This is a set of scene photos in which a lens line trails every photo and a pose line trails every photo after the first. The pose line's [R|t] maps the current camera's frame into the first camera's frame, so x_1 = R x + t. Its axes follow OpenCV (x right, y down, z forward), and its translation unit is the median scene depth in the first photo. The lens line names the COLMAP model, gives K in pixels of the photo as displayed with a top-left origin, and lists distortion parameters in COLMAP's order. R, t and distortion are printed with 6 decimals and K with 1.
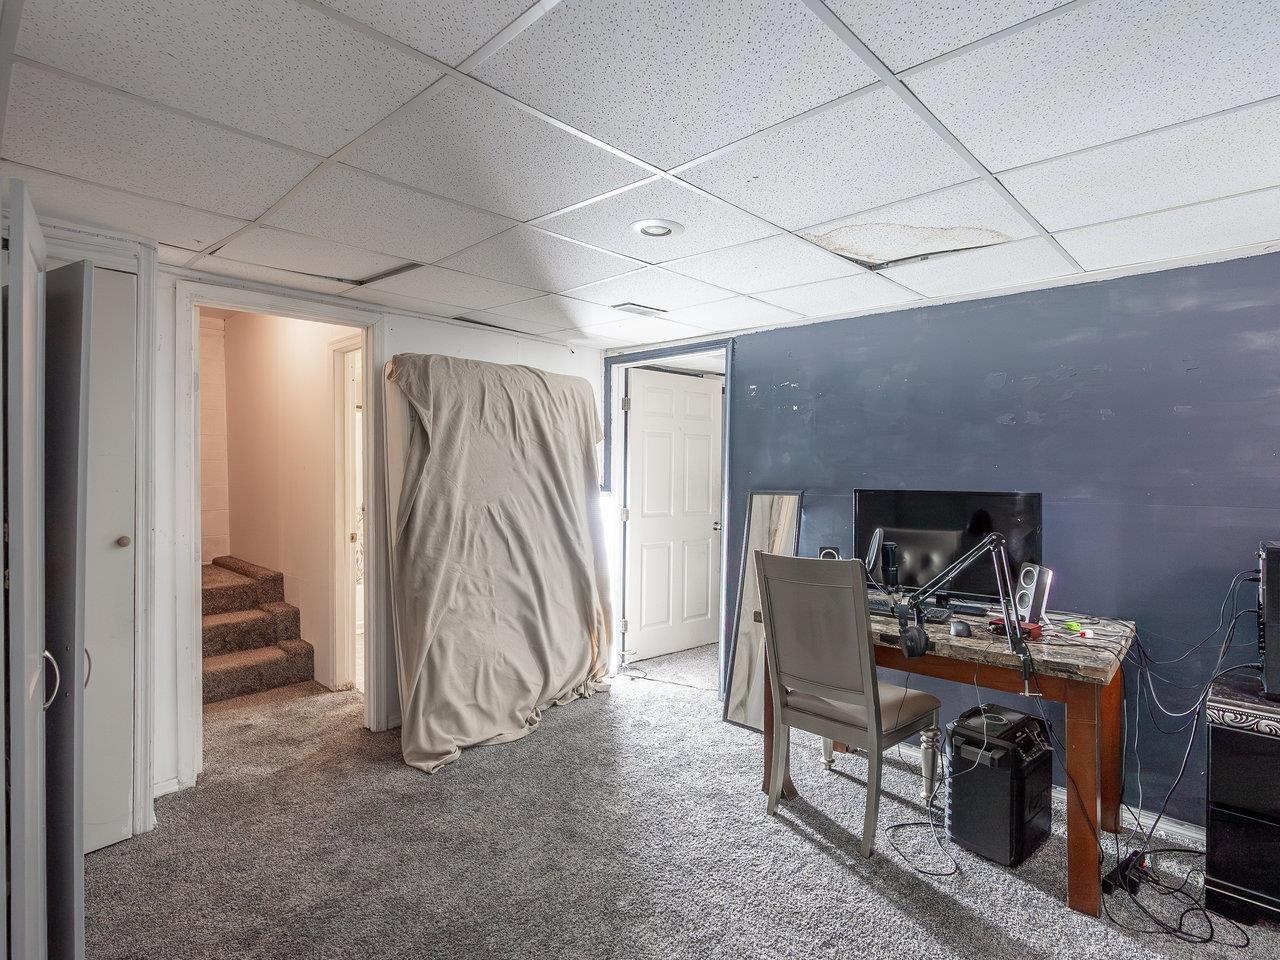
lens RADIAL K [[656.9, 0, 651.1], [0, 656.9, 460.4], [0, 0, 1]] dist [-0.005758, 0.000908]
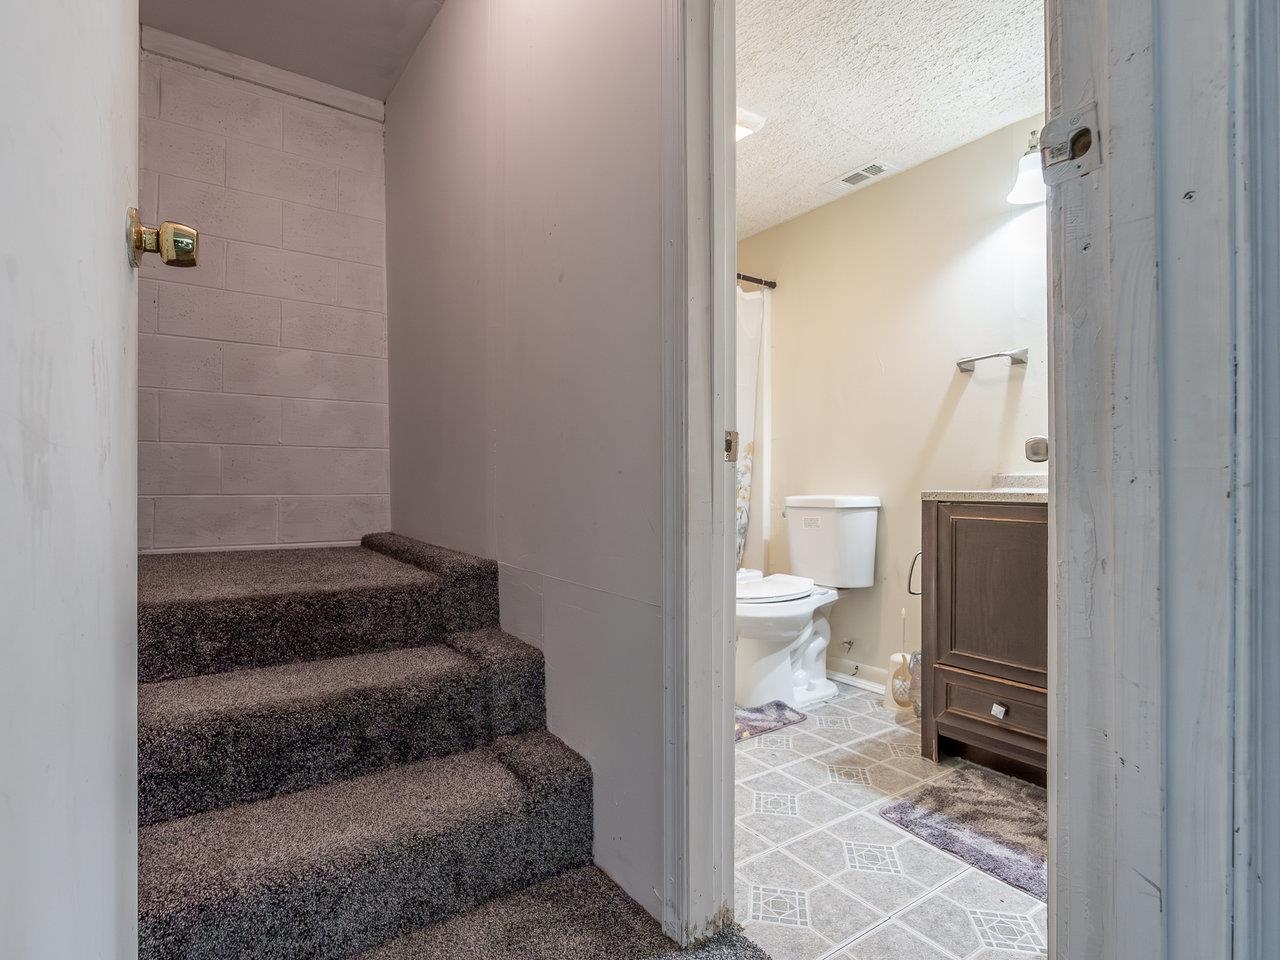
lens RADIAL K [[672.2, 0, 643.7], [0, 672.2, 482.9], [0, 0, 1]] dist [-0.003768, 0.001430]
pose [[0.974007, 0.007573, -0.226389, -0.387485], [-0.006013, 0.999953, 0.007581, 0.122903], [0.226436, -0.006022, 0.974007, 0.625918]]
